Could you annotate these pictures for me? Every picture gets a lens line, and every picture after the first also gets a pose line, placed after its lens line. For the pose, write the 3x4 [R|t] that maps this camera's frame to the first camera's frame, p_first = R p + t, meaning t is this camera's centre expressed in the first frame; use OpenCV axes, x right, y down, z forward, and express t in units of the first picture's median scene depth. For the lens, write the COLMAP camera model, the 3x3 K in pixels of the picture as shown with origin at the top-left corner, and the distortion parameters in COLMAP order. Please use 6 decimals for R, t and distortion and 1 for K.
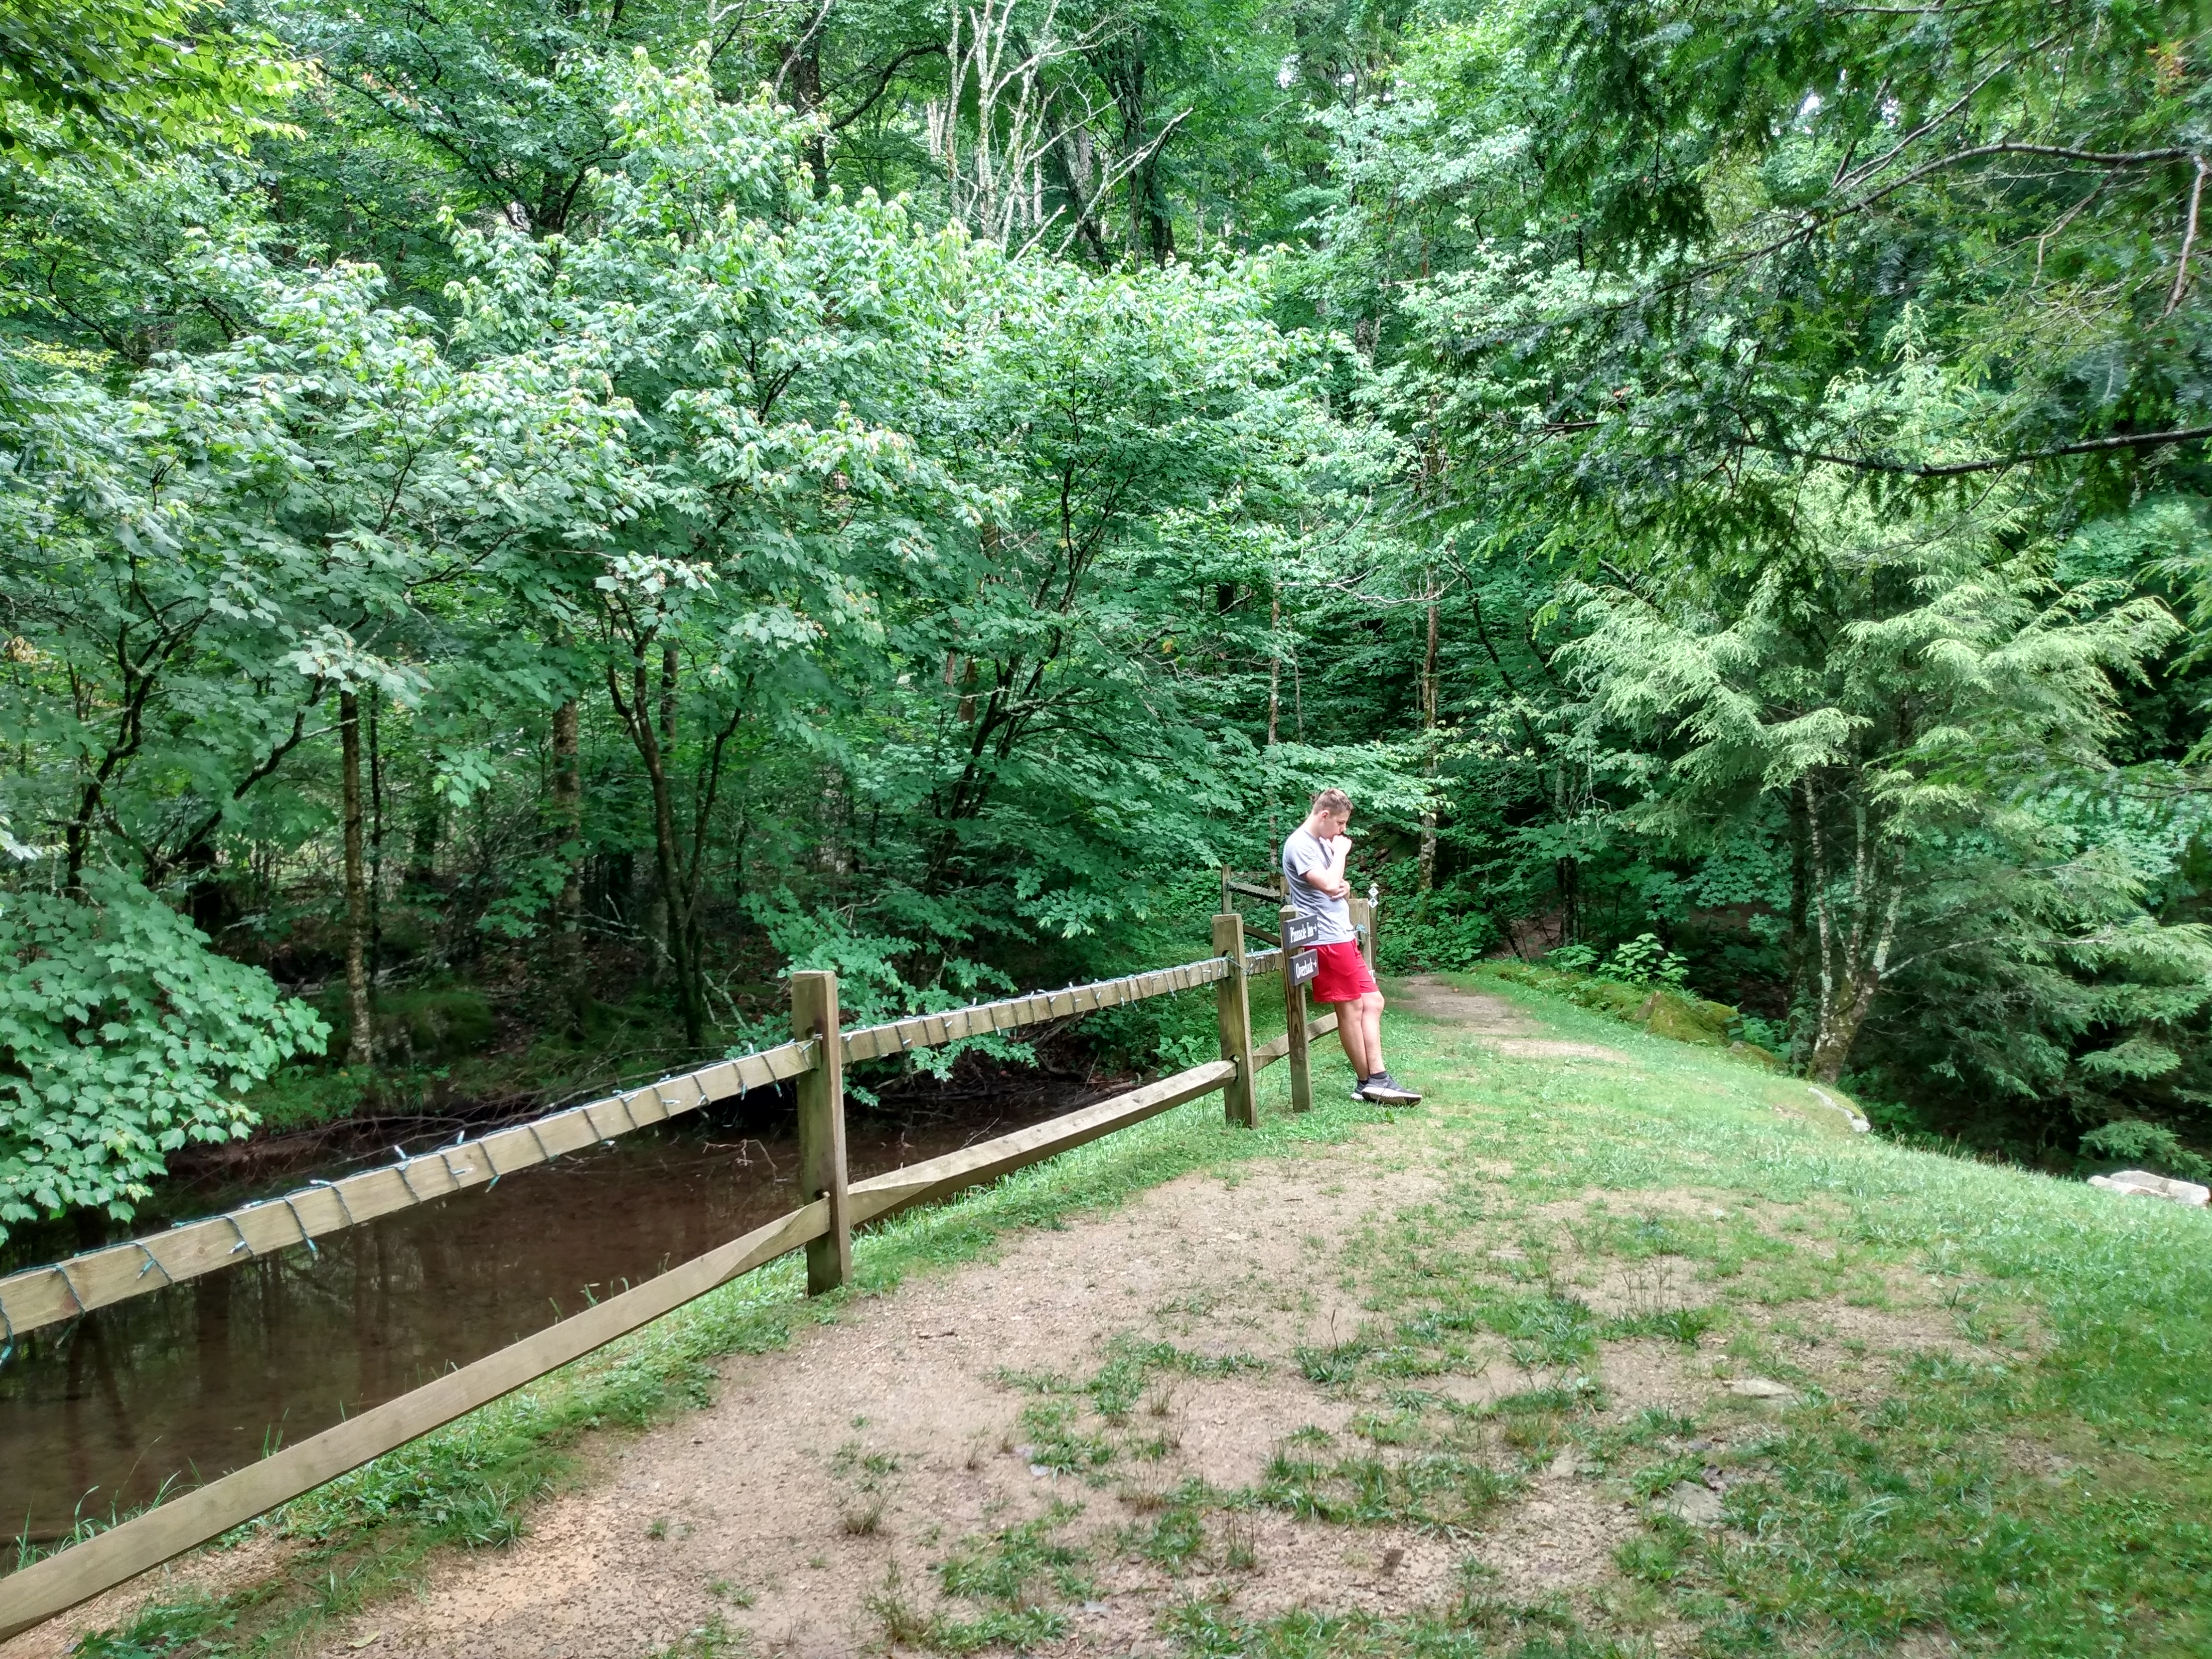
lens RADIAL K [[1740.2, 0, 1105.0], [0, 1740.2, 824.0], [0, 0, 1]] dist [0.144035, -0.299351]
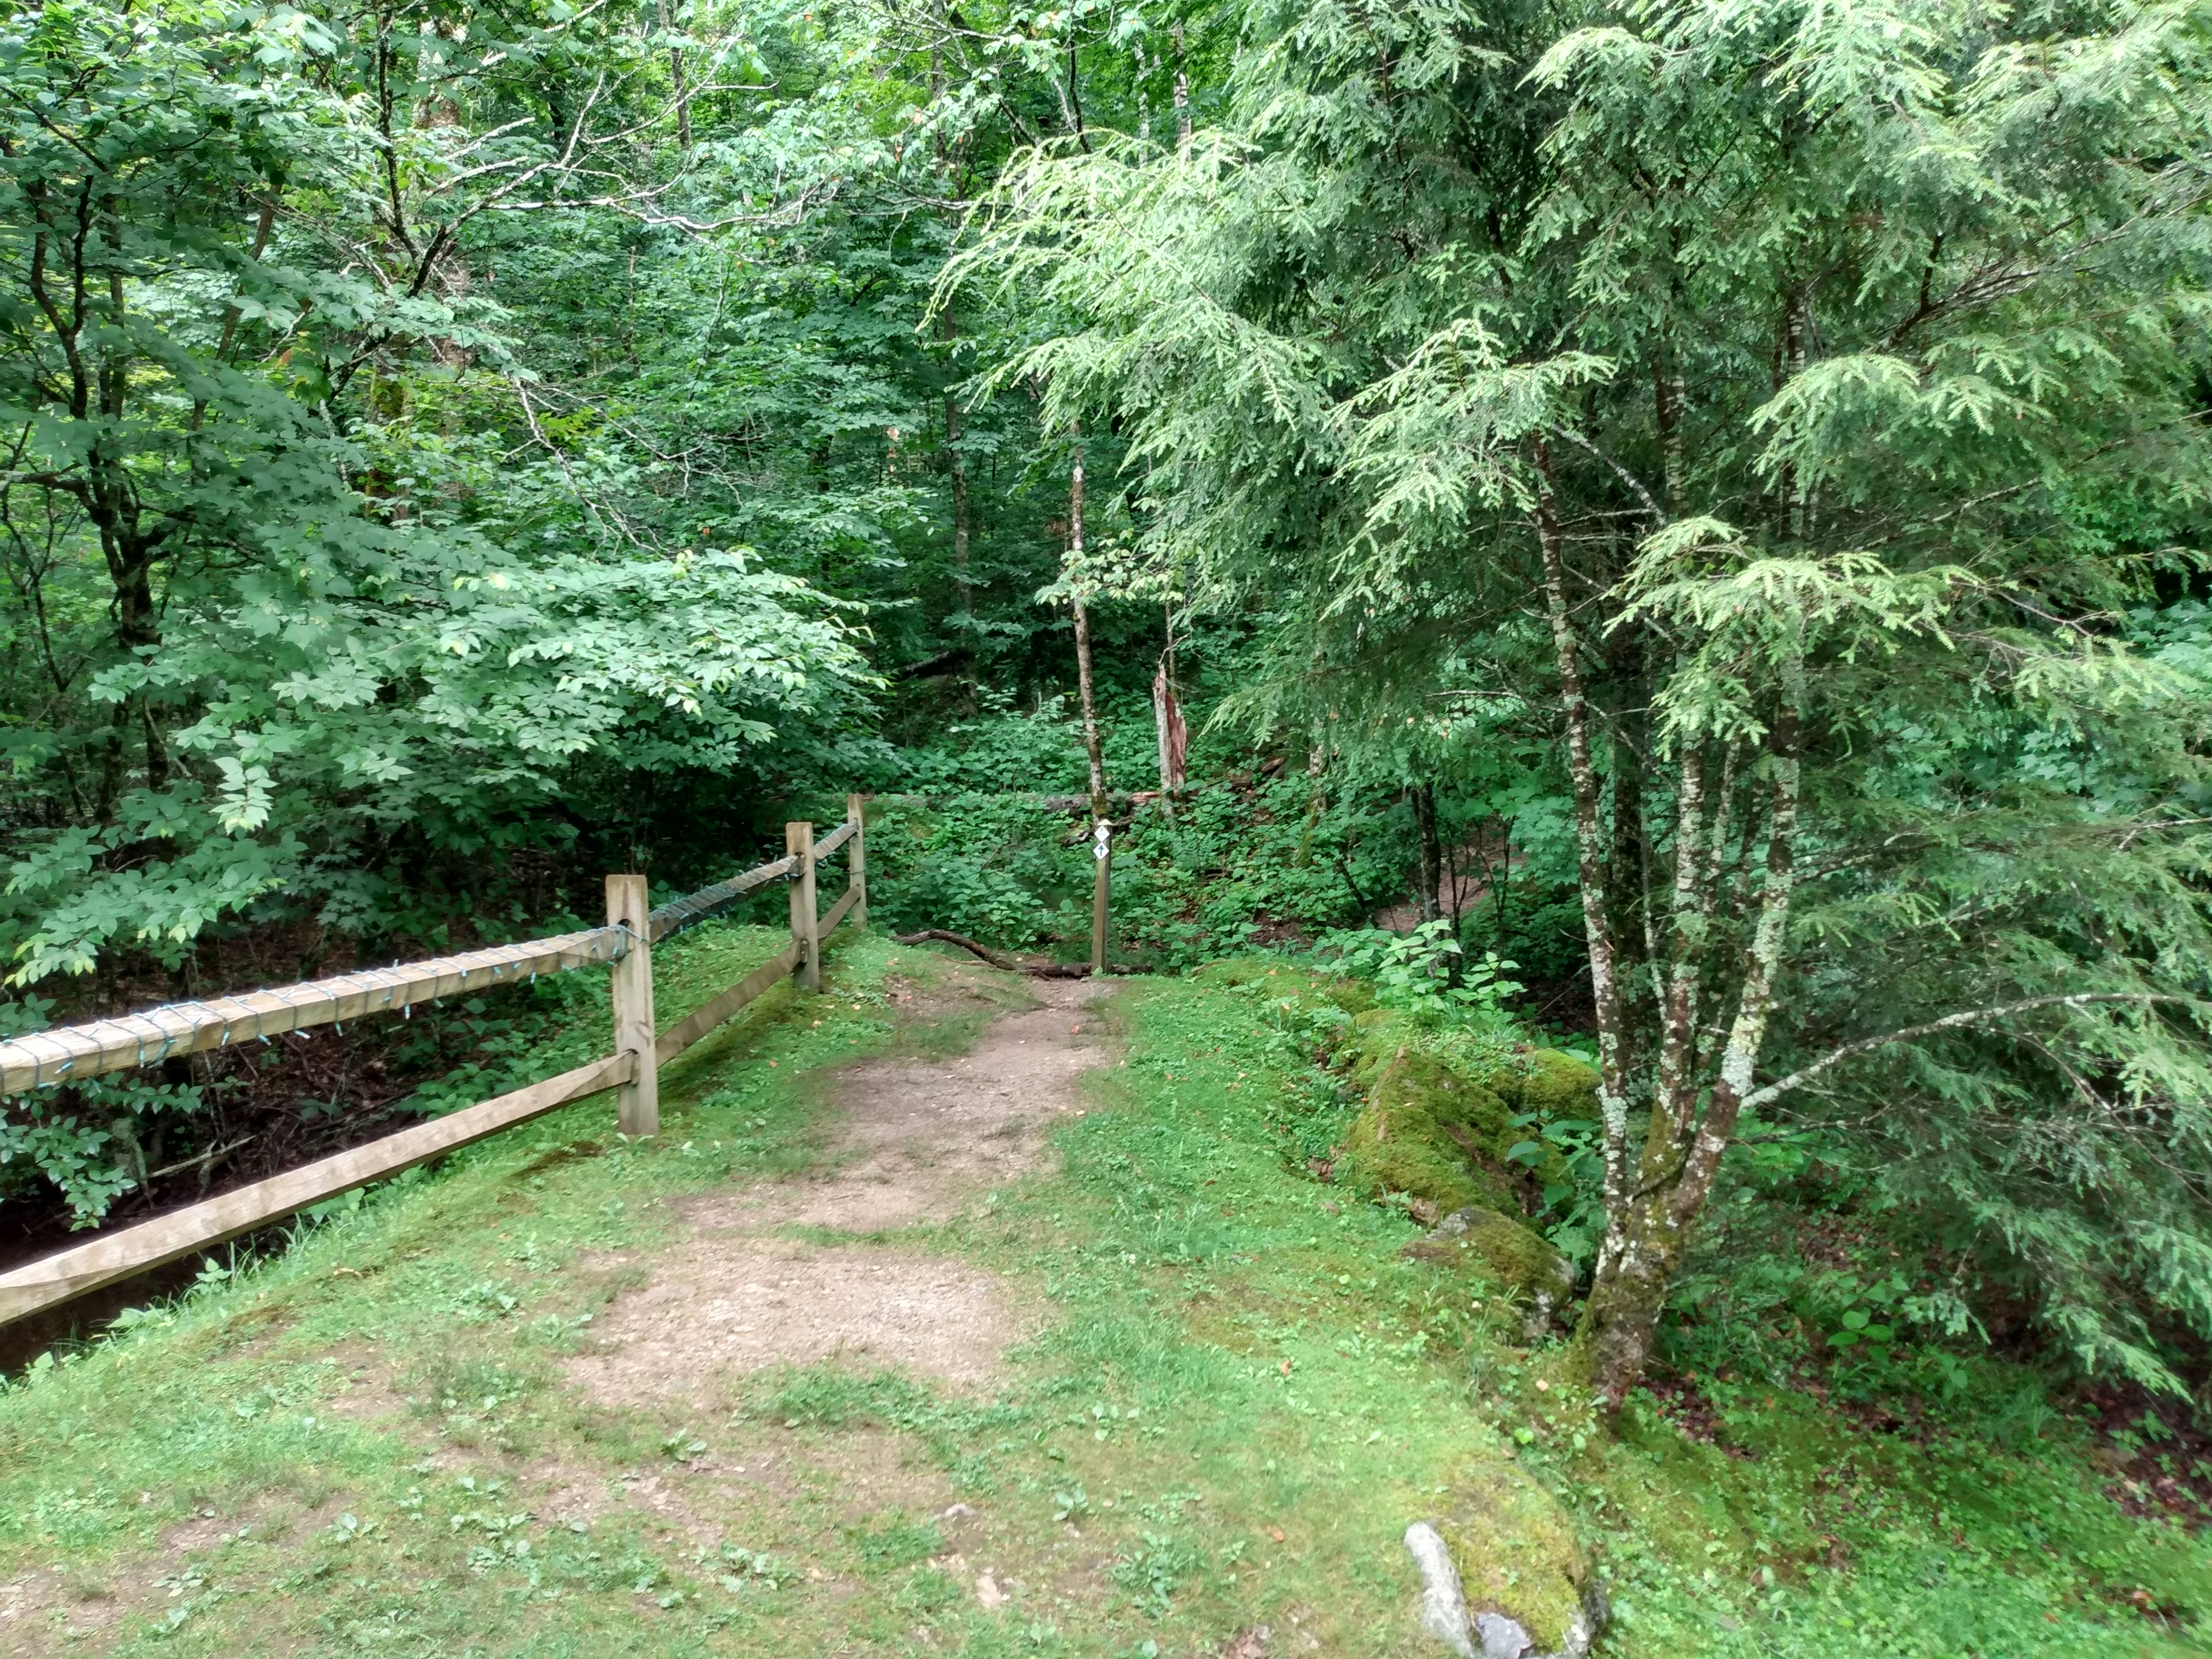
lens RADIAL K [[1711.7, 0, 1110.7], [0, 1711.7, 834.4], [0, 0, 1]] dist [0.097605, -0.184863]
pose [[0.996193, -0.014476, -0.085965, 0.353660], [0.019634, 0.998037, 0.059466, 0.003771], [0.084936, -0.060928, 0.994522, 0.656197]]
